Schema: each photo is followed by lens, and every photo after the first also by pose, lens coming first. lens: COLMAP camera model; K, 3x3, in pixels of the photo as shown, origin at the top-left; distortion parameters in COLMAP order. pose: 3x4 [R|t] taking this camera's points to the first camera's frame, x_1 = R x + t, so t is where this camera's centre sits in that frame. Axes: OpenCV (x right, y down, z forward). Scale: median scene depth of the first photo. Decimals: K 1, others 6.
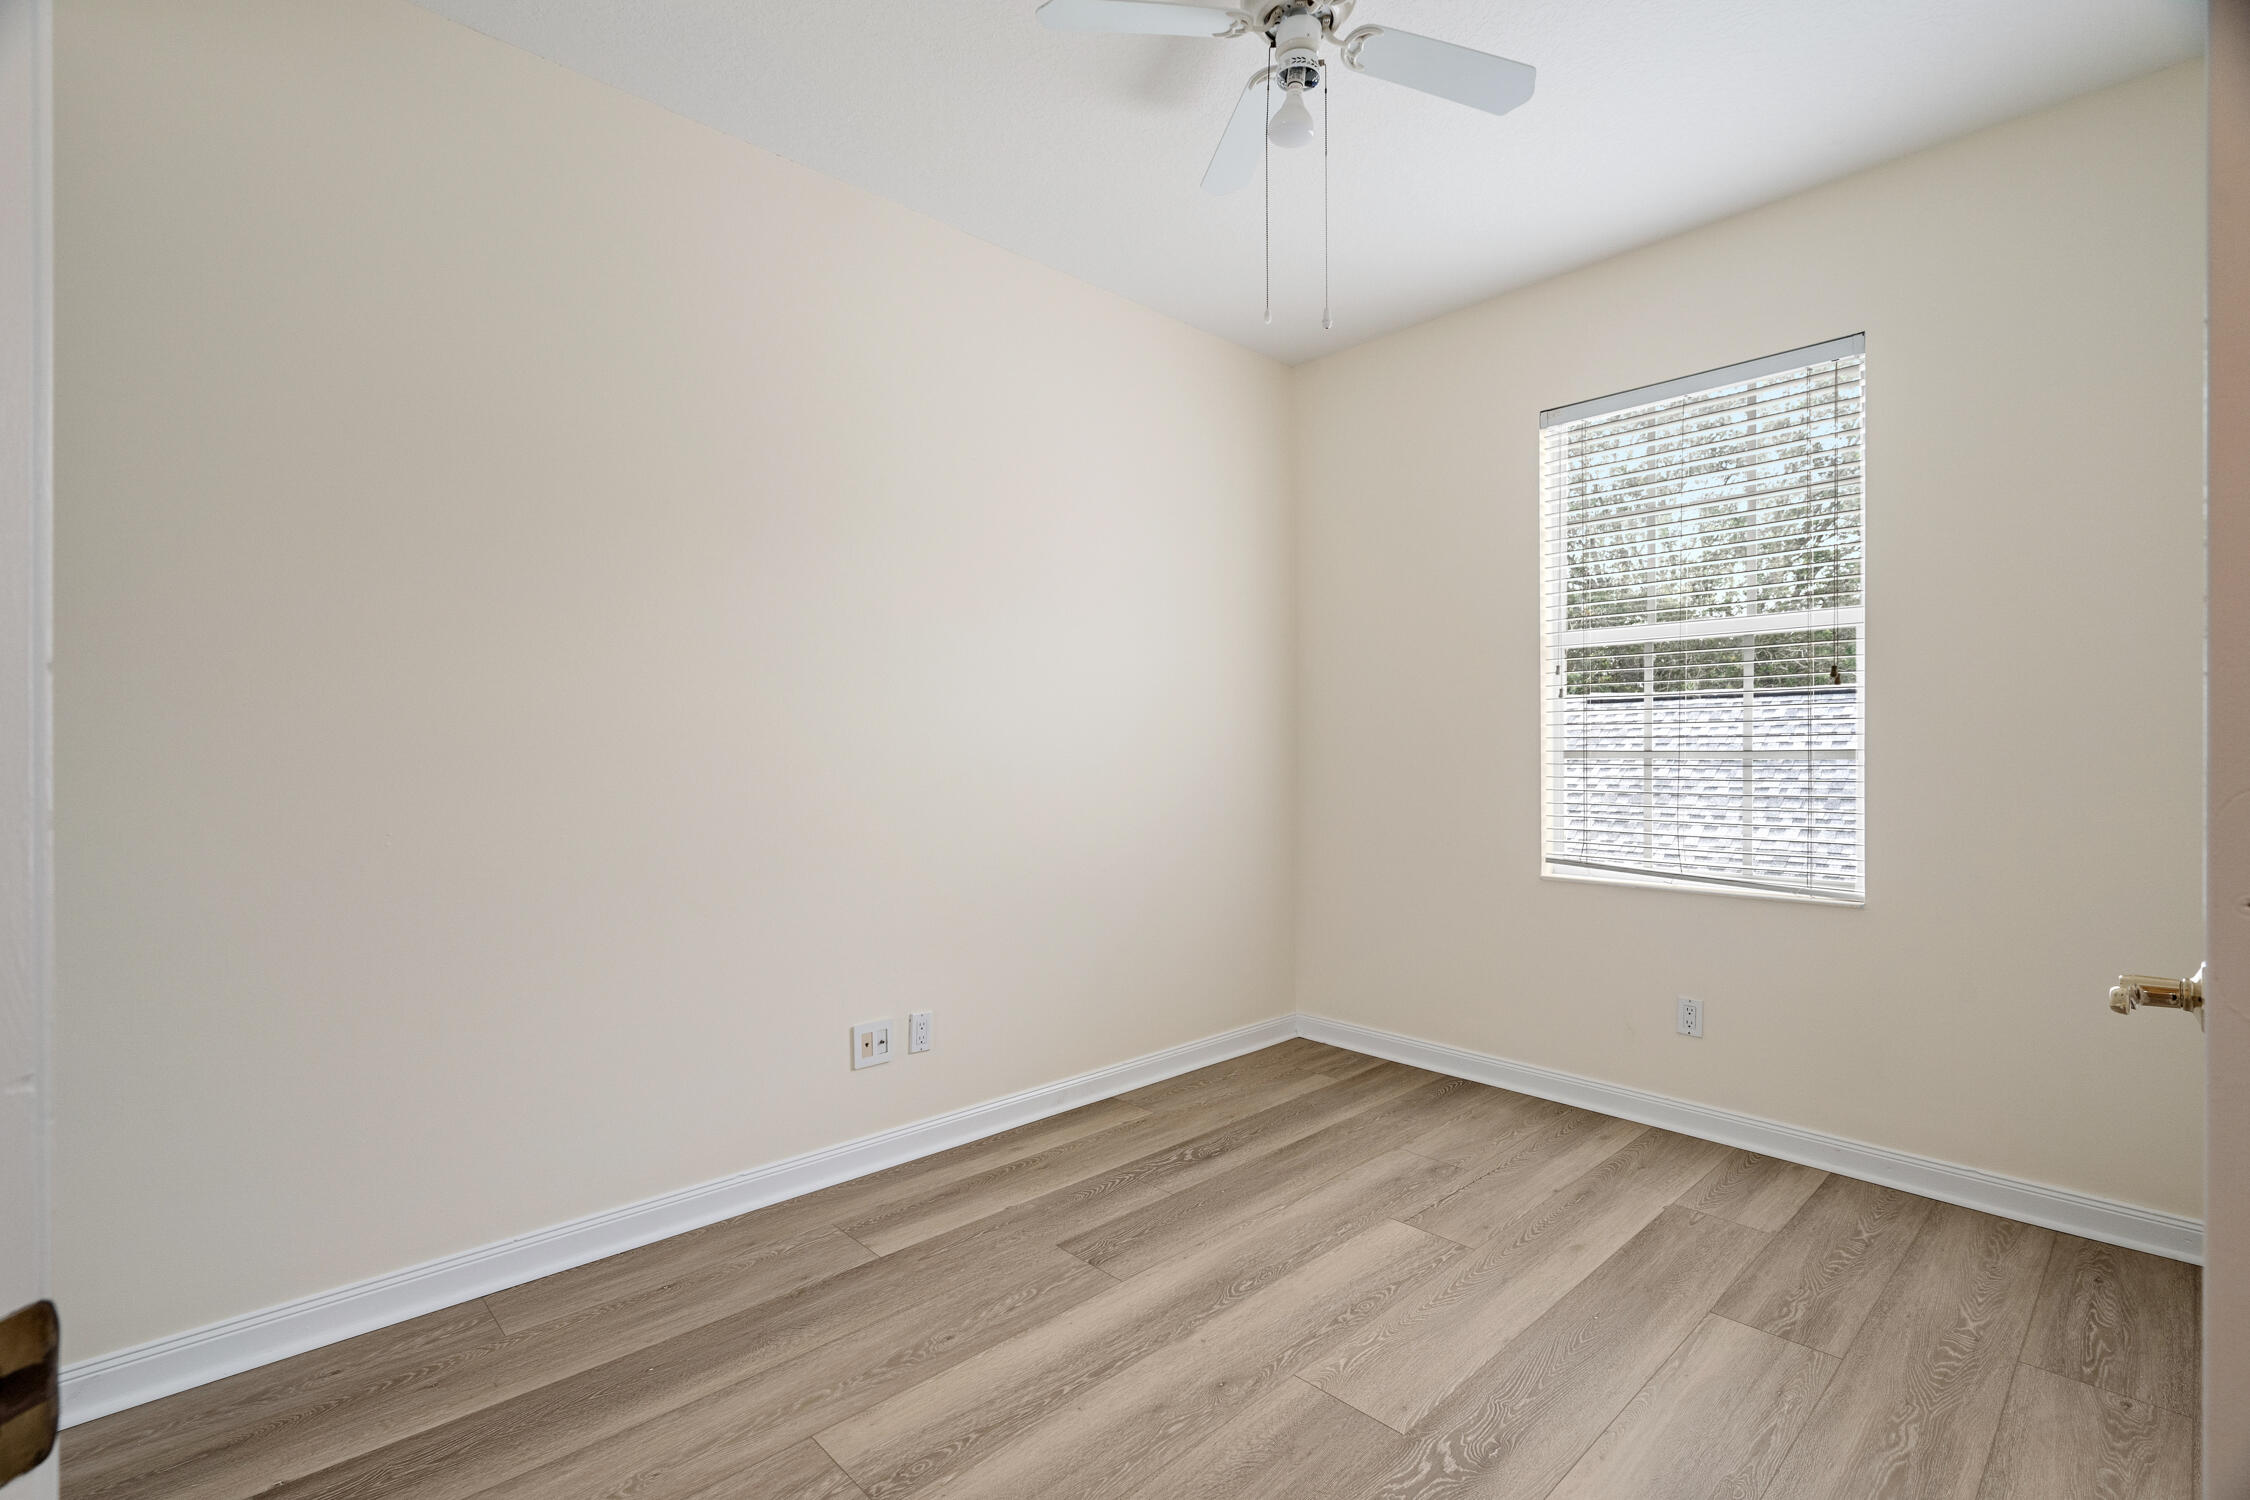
lens RADIAL K [[1027.2, 0, 1124.5], [0, 1027.2, 753.4], [0, 0, 1]] dist [-0.004718, 0.000407]
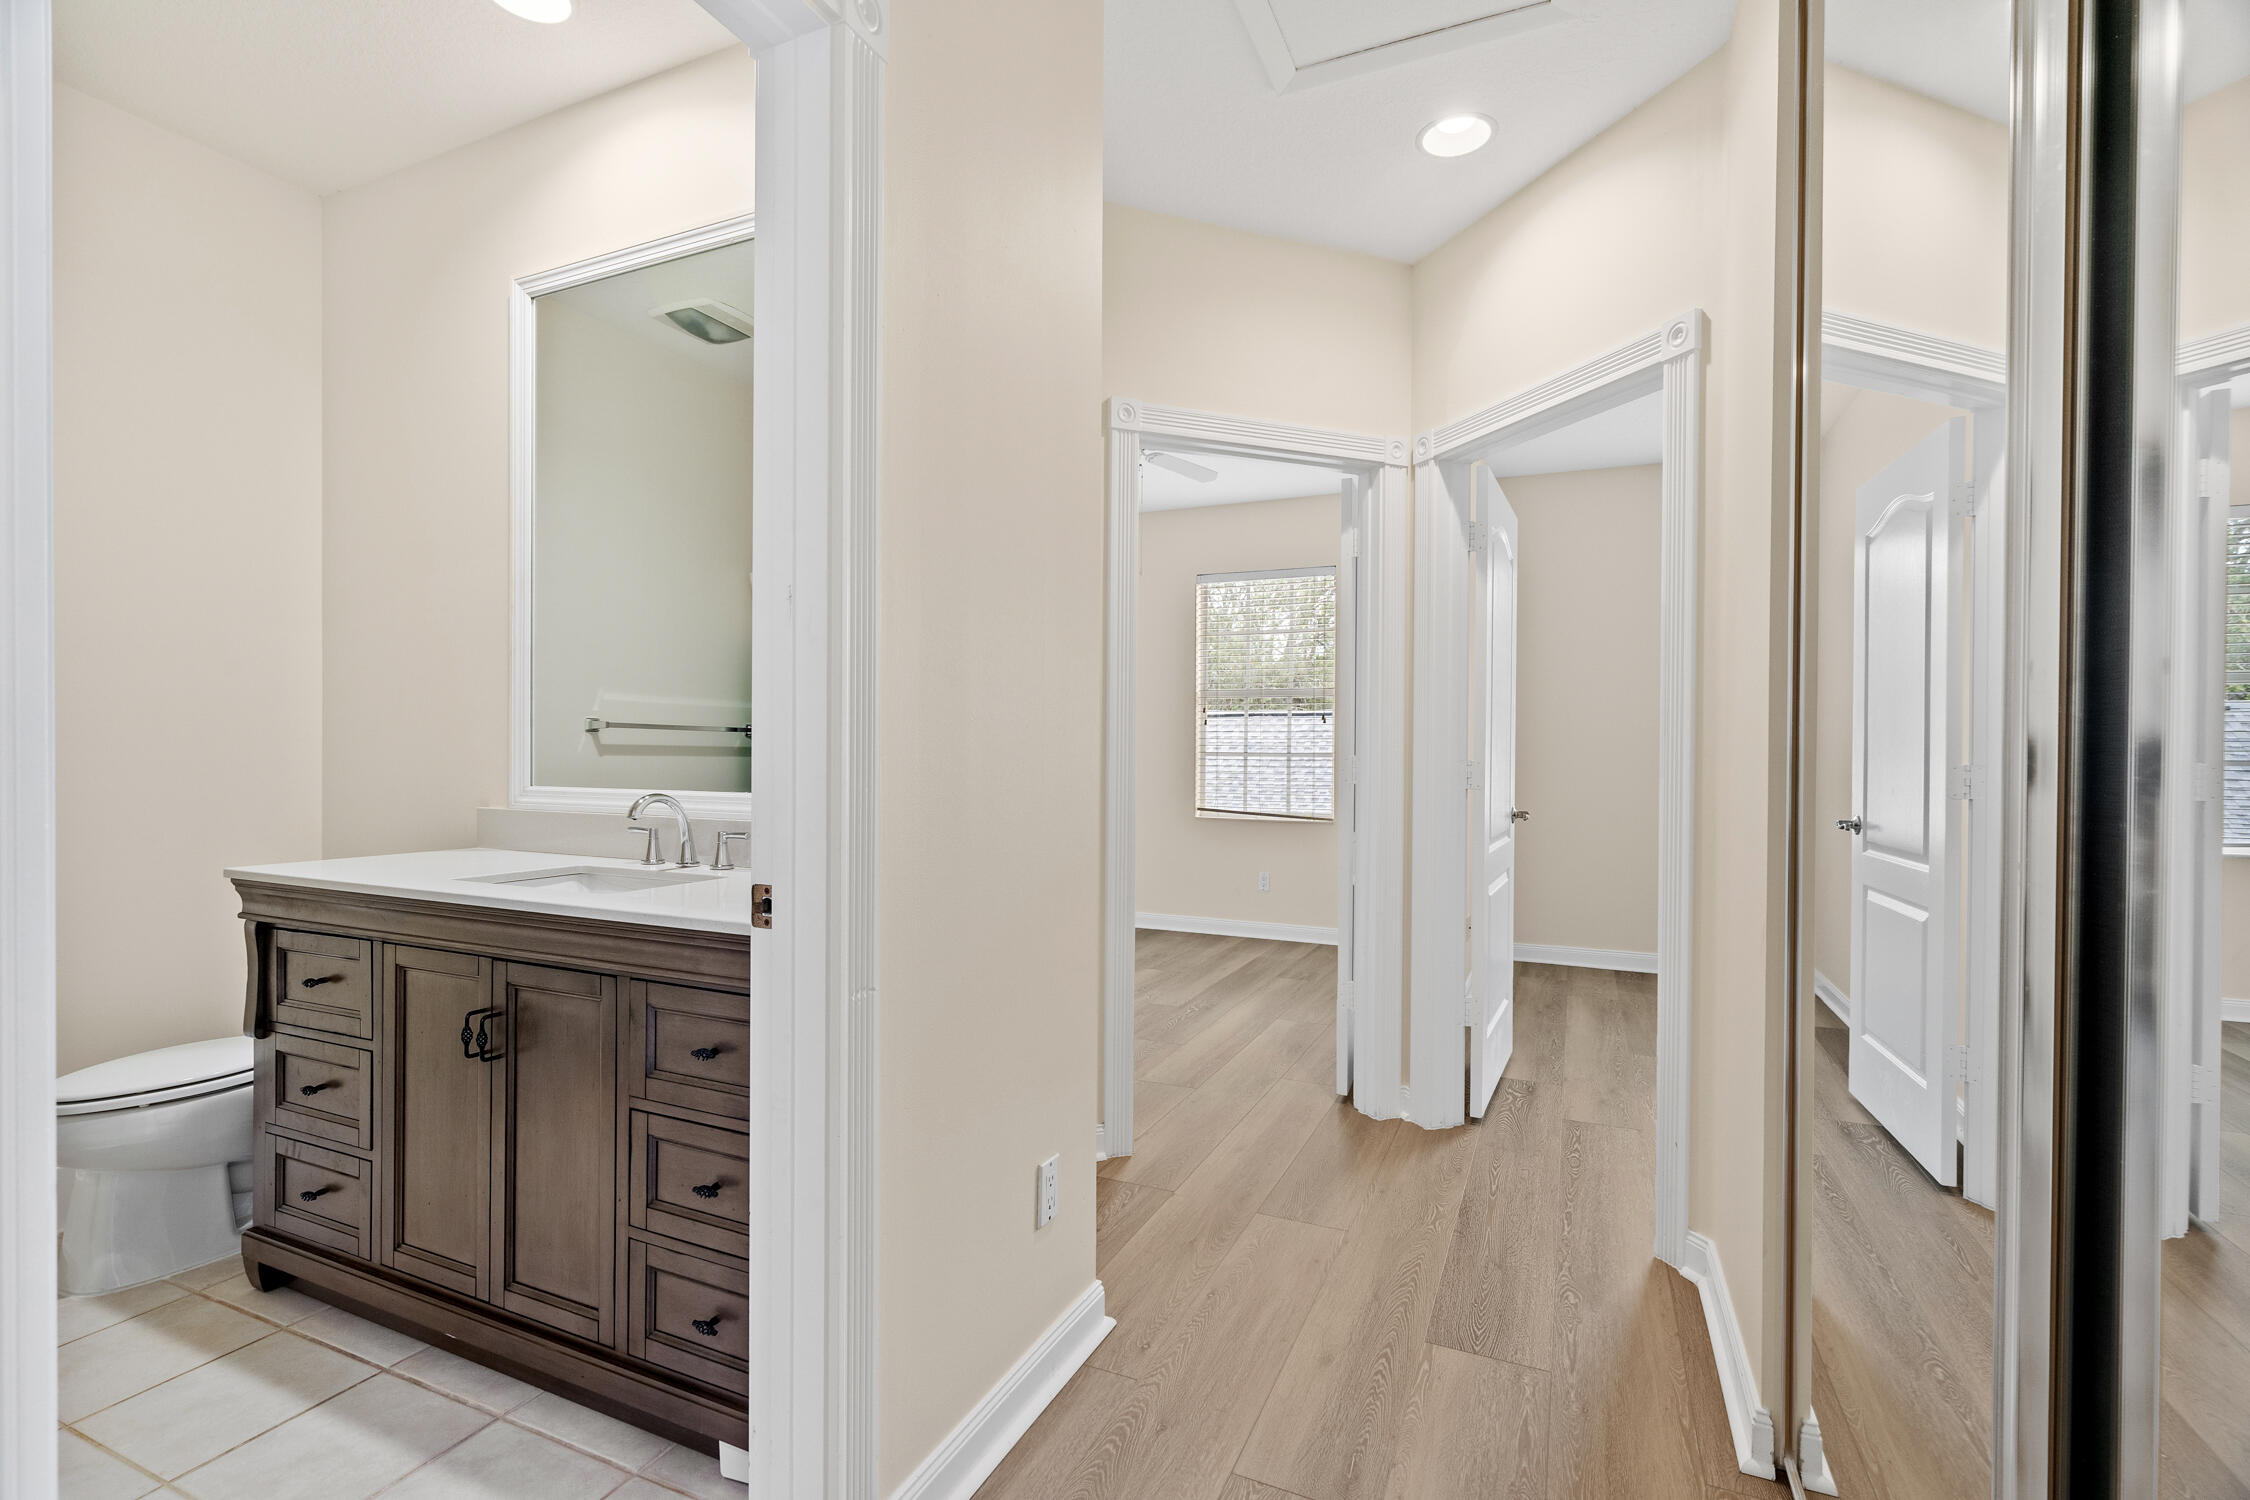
lens RADIAL K [[1027.2, 0, 1114.0], [0, 1027.2, 767.3], [0, 0, 1]] dist [-0.004718, 0.000407]
pose [[0.925782, 0.003024, 0.378045, -0.563248], [-0.006667, 0.999943, 0.008327, 0.012084], [-0.377998, -0.010230, 0.925750, -0.883970]]
